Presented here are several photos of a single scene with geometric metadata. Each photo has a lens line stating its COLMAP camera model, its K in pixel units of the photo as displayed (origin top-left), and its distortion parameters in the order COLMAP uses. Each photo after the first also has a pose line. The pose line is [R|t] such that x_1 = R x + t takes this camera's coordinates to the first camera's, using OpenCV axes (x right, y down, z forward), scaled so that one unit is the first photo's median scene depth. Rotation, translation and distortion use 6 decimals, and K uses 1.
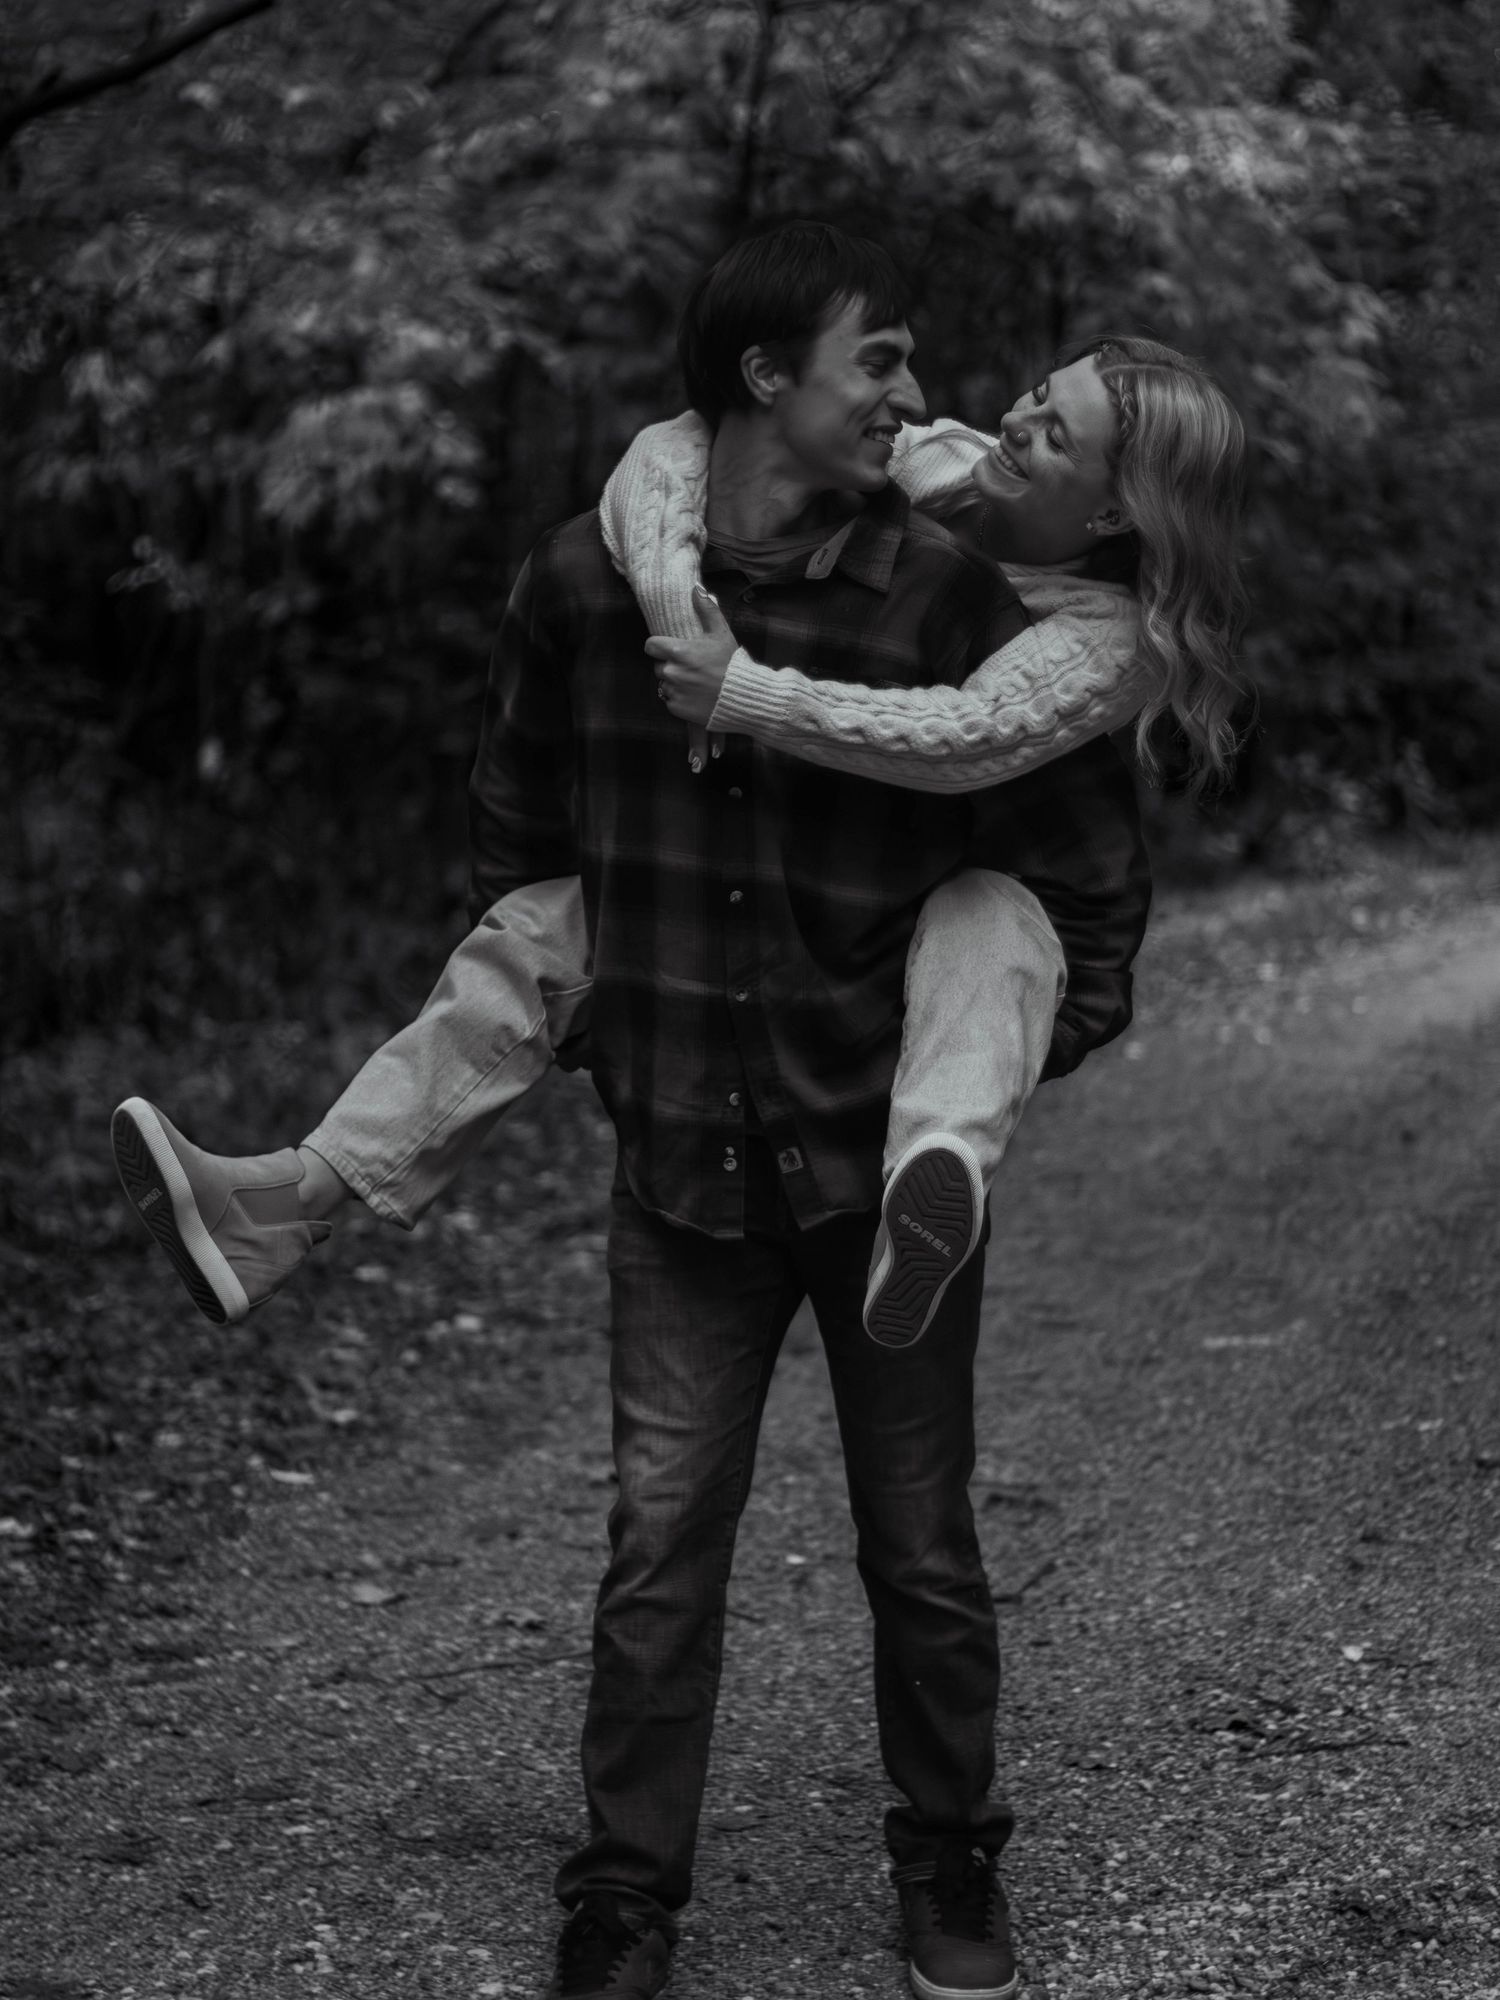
lens RADIAL K [[5282.4, 0, 741.3], [0, 5282.4, 992.2], [0, 0, 1]] dist [-0.098477, 0.000000]
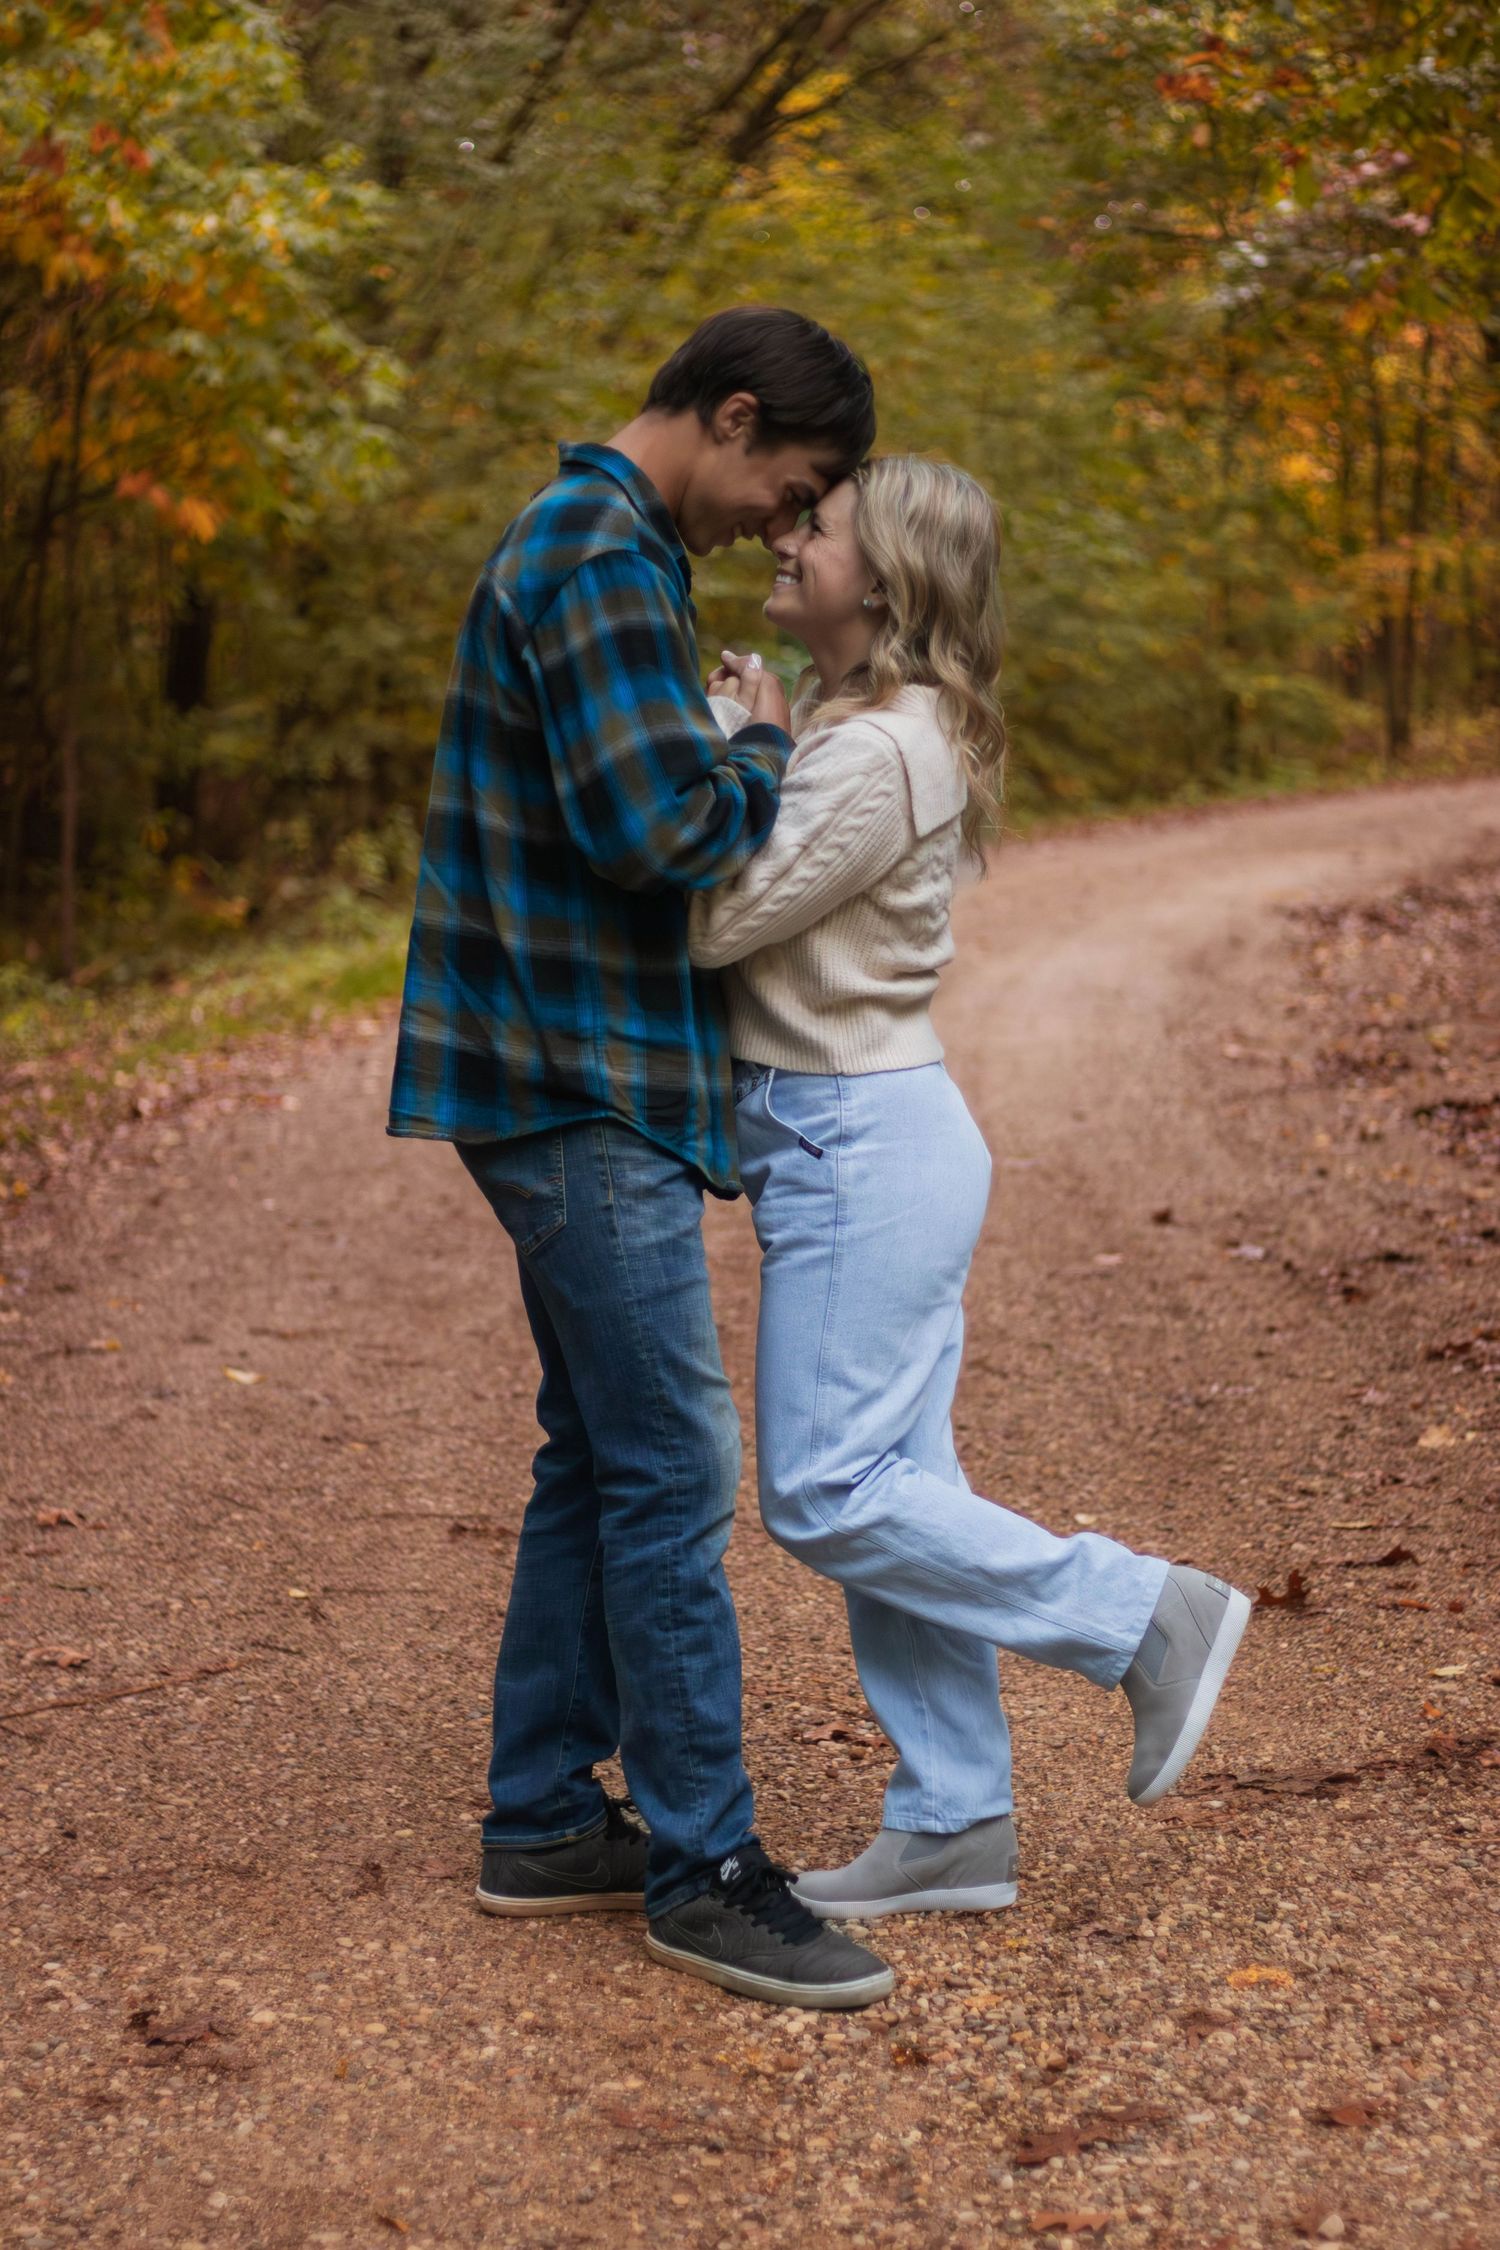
lens RADIAL K [[5267.7, 0, 758.2], [0, 5267.7, 1115.4], [0, 0, 1]] dist [-0.089673, 0.000000]
pose [[0.975777, -0.011906, 0.218443, -0.091630], [0.009885, 0.999898, 0.010343, 0.006548], [-0.218544, -0.007933, 0.975795, 0.014275]]
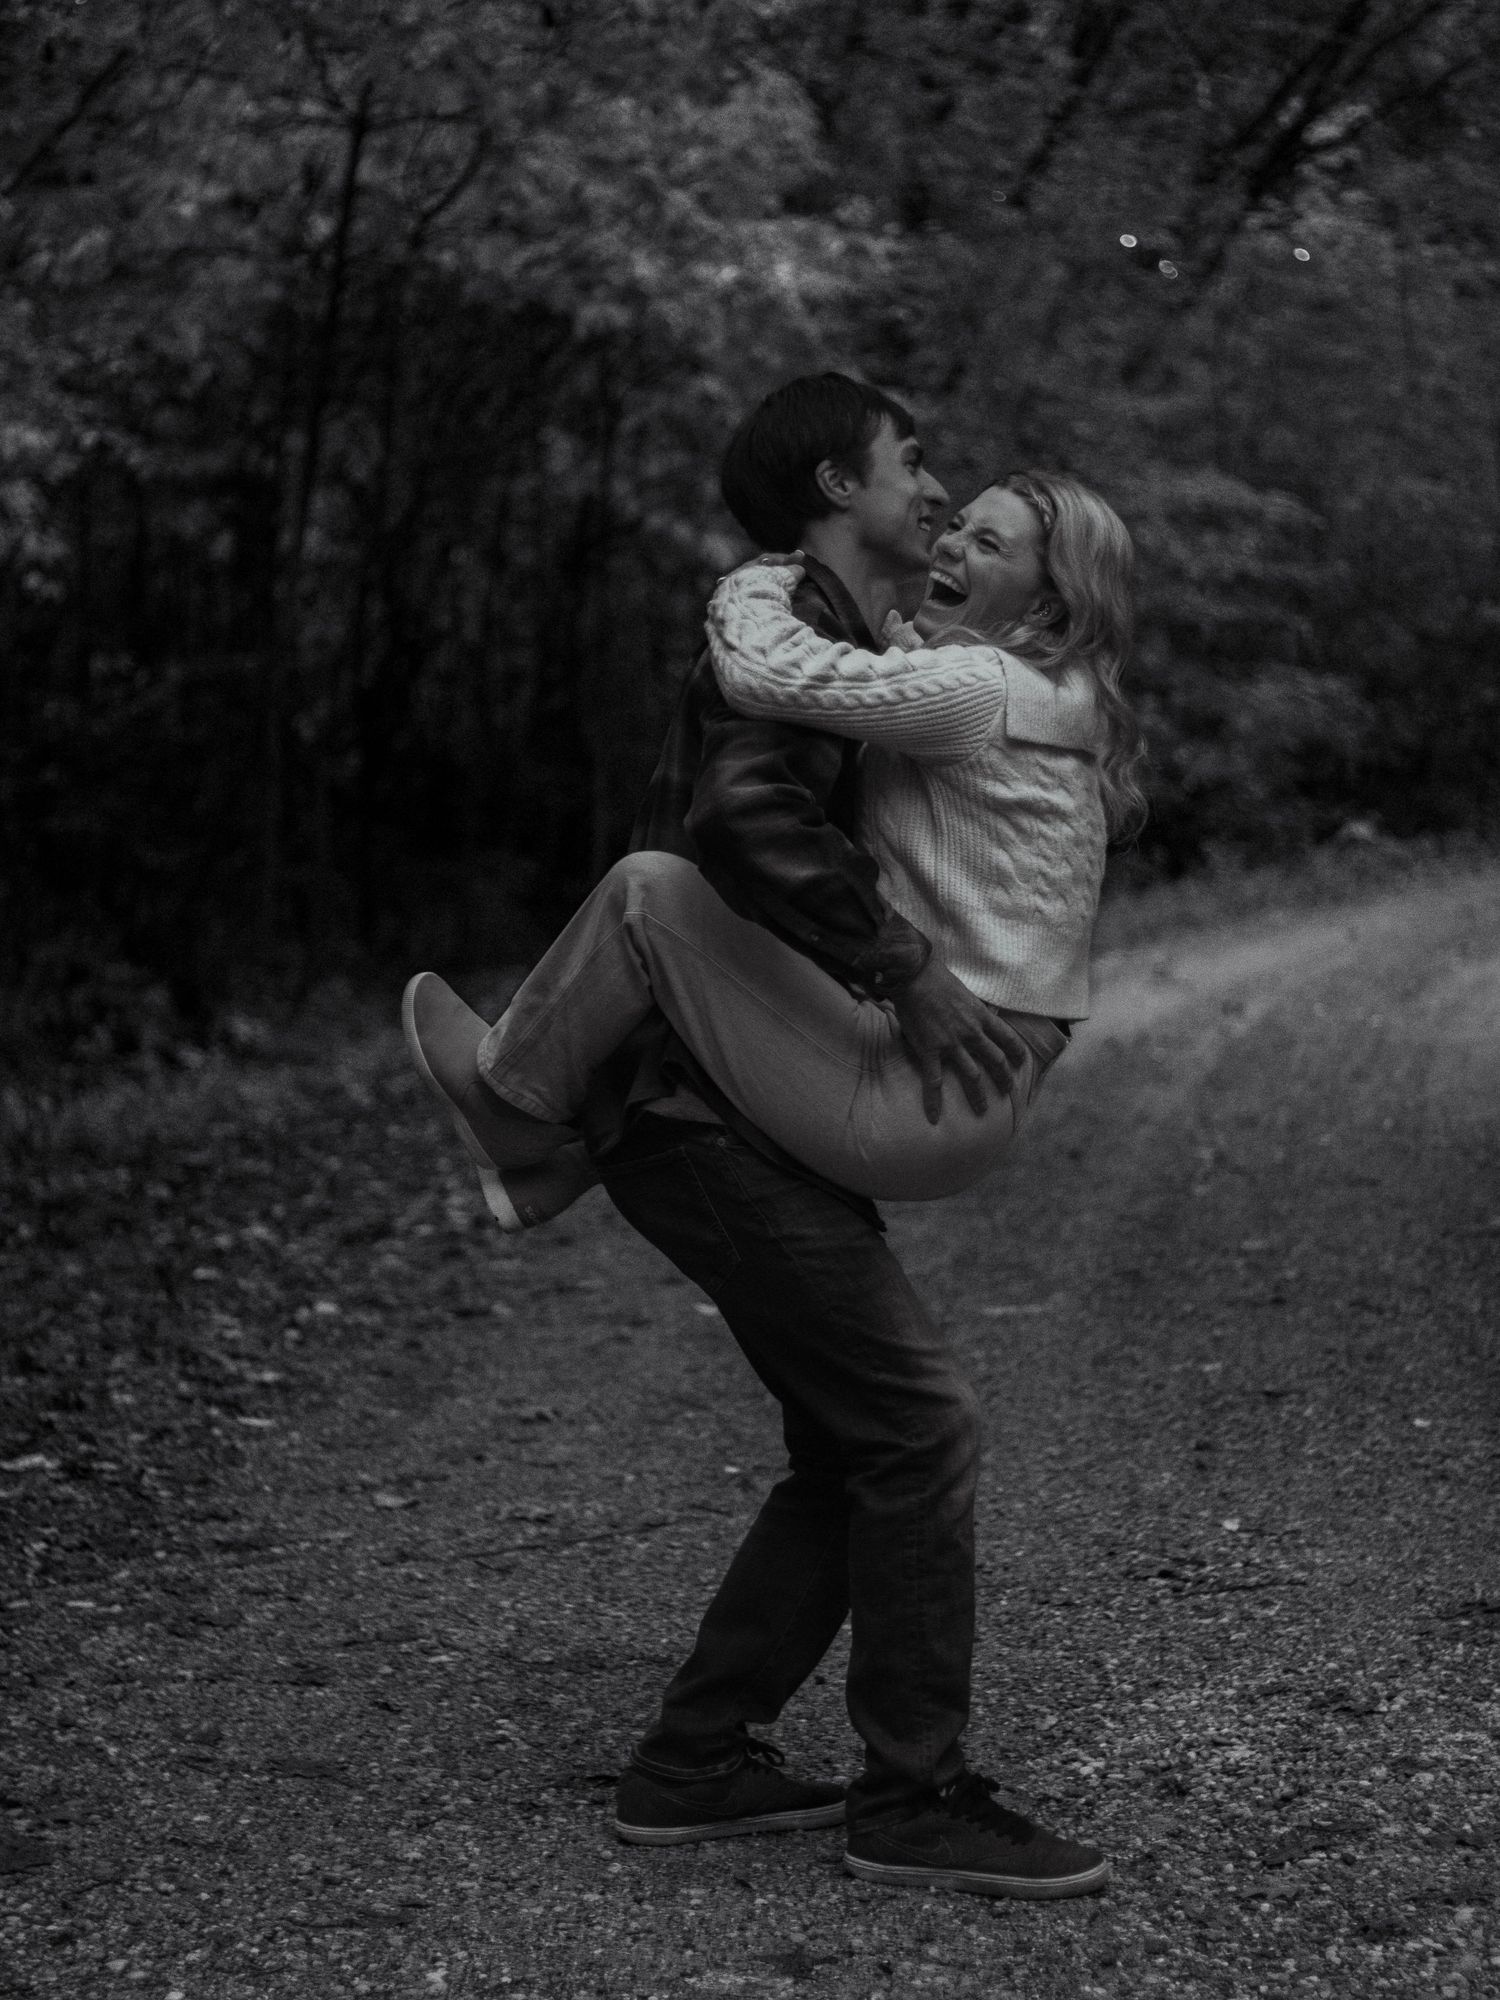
lens RADIAL K [[5282.4, 0, 750.4], [0, 5282.4, 1011.5], [0, 0, 1]] dist [-0.098477, 0.000000]
pose [[0.993470, -0.009410, 0.113703, -0.090650], [0.011167, 0.999828, -0.014826, 0.017424], [-0.113544, 0.015999, 0.993404, -0.131351]]
